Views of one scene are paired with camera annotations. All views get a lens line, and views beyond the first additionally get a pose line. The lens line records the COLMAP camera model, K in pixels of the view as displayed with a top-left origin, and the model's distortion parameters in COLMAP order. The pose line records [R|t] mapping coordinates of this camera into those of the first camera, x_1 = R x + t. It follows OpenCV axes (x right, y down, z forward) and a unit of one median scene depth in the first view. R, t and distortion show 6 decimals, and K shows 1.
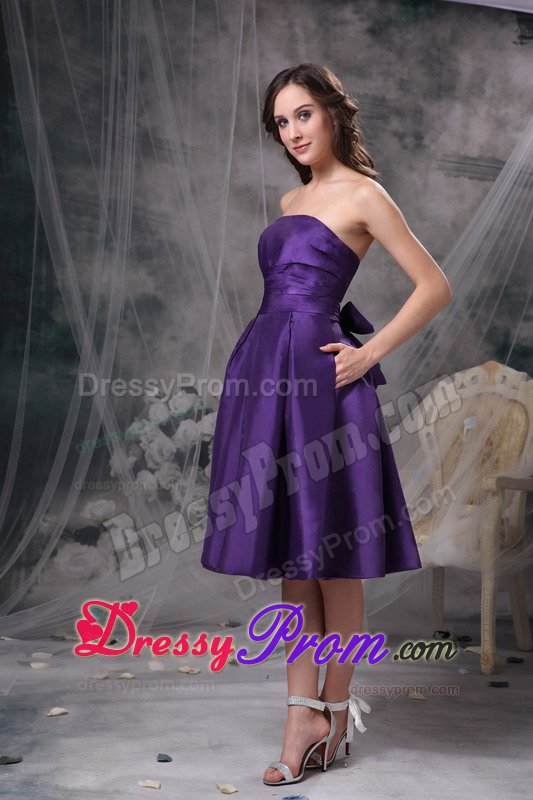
lens RADIAL K [[1491.6, 0, 247.5], [0, 1491.6, 417.8], [0, 0, 1]] dist [0.255033, 0.000000]
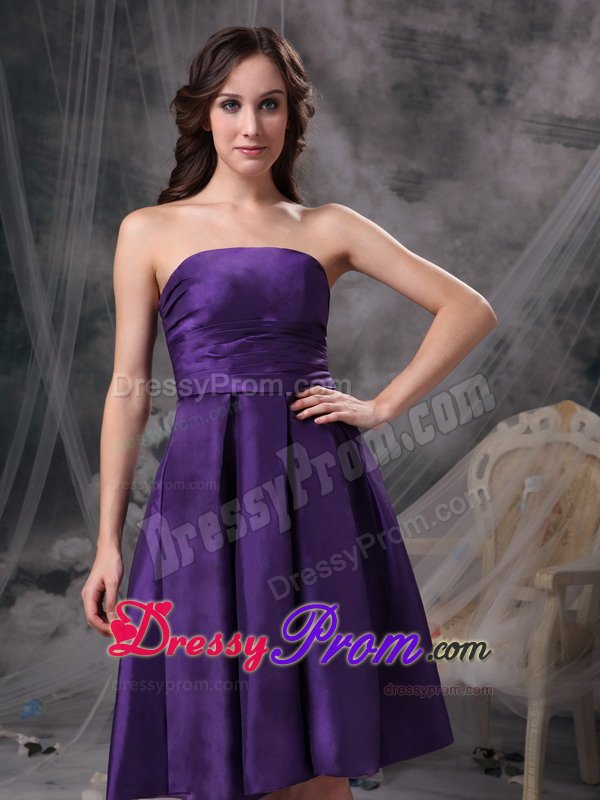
lens RADIAL K [[1519.8, 0, 304.9], [0, 1519.8, 396.3], [0, 0, 1]] dist [0.231363, 0.000000]
pose [[0.996802, 0.047029, -0.064610, 0.073573], [-0.043137, 0.997243, 0.060371, -0.074481], [0.067271, -0.057391, 0.996083, 0.201513]]
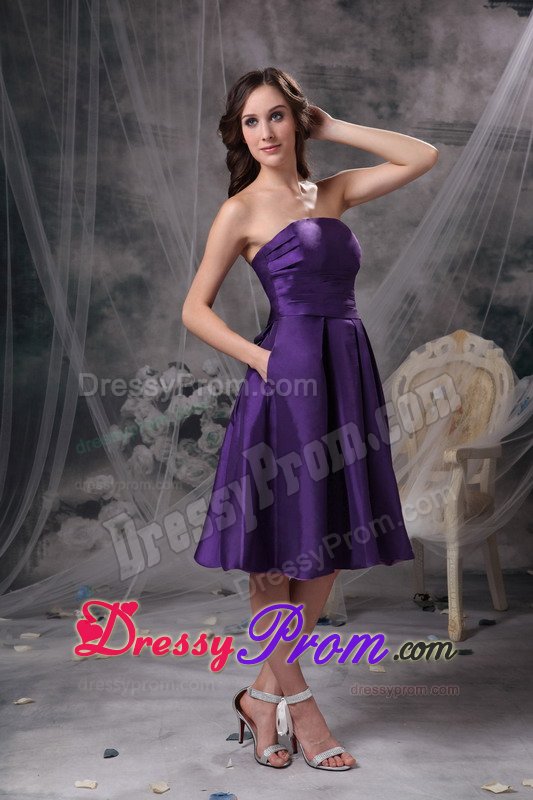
lens RADIAL K [[1388.9, 0, 267.0], [0, 1388.9, 404.7], [0, 0, 1]] dist [0.203010, 0.000000]
pose [[0.996786, -0.043169, -0.067479, 0.085987], [0.046641, 0.997621, 0.050755, -0.038077], [0.065128, -0.053739, 0.996429, 0.040282]]
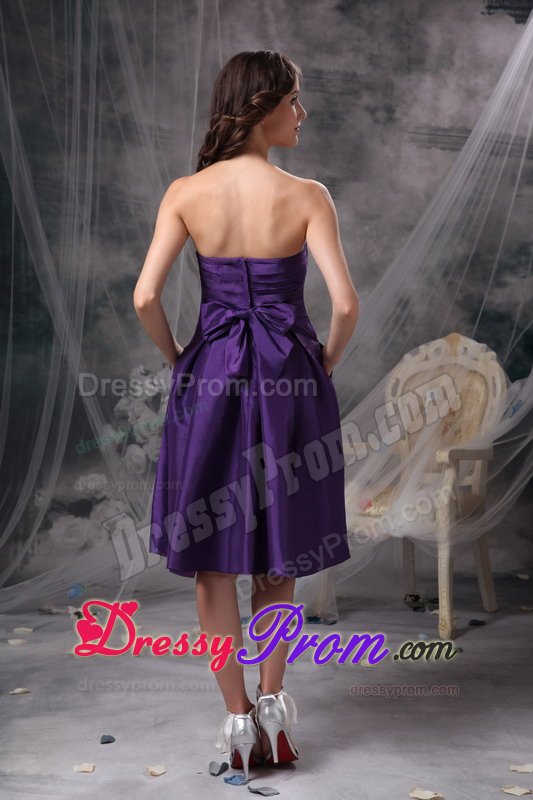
lens RADIAL K [[1440.6, 0, 262.8], [0, 1440.6, 407.4], [0, 0, 1]] dist [0.242665, 0.000000]
pose [[0.997858, -0.030340, -0.057950, 0.080901], [0.032840, 0.998548, 0.042696, -0.030917], [0.056571, -0.044507, 0.997406, -0.000492]]
